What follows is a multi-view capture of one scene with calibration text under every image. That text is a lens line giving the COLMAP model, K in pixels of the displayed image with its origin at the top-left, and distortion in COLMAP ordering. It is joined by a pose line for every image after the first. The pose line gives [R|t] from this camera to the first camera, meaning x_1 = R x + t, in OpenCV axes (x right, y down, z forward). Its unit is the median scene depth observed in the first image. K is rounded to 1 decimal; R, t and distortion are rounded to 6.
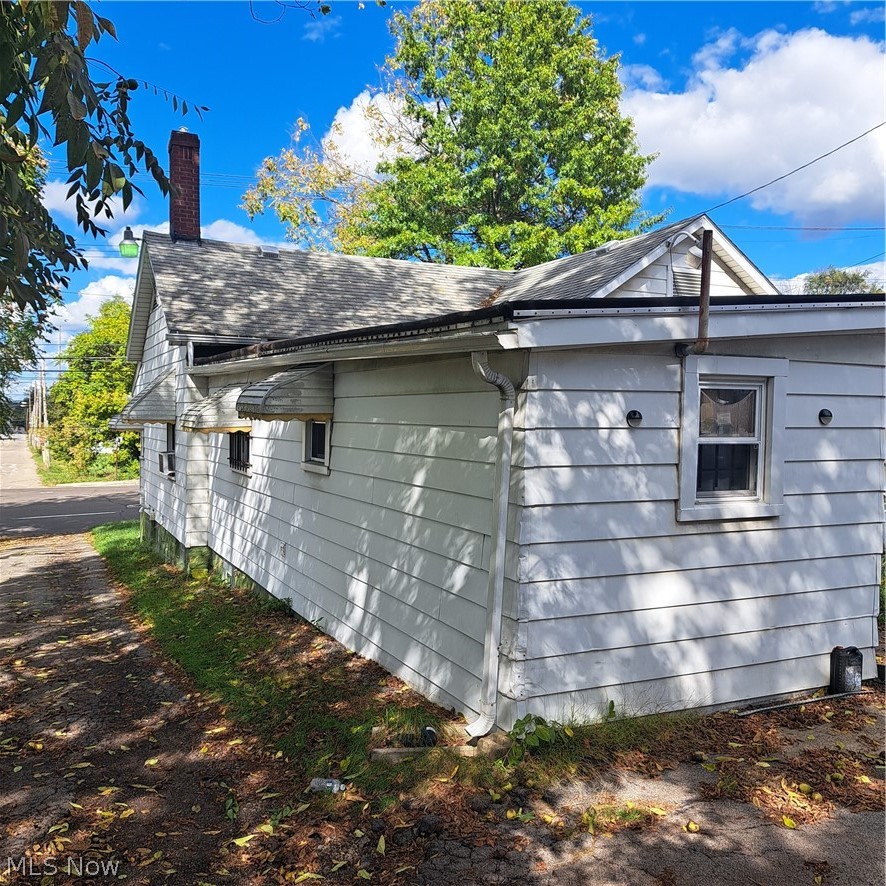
lens RADIAL K [[872.9, 0, 446.5], [0, 872.9, 431.8], [0, 0, 1]] dist [0.191627, -0.456709]
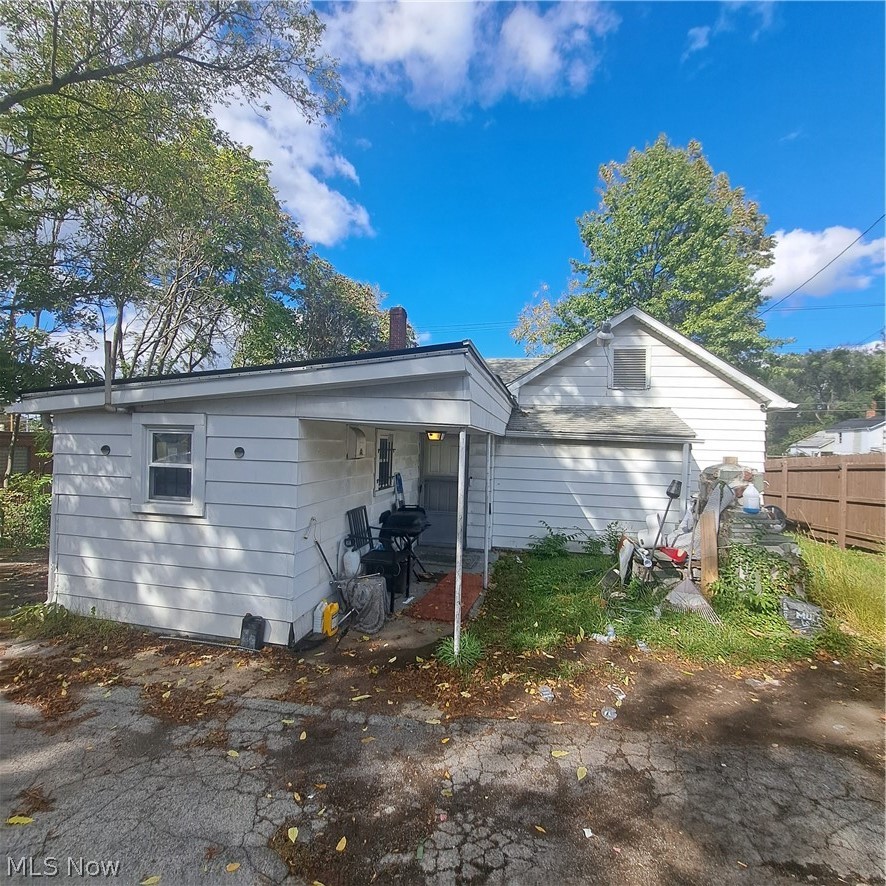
lens RADIAL K [[514.6, 0, 443.0], [0, 514.6, 443.0], [0, 0, 1]] dist [0.000460, 0.000012]
pose [[0.773520, -0.005488, -0.633749, 1.282190], [-0.029647, 0.998554, -0.044833, -0.003740], [0.633079, 0.053468, 0.772239, 0.579485]]
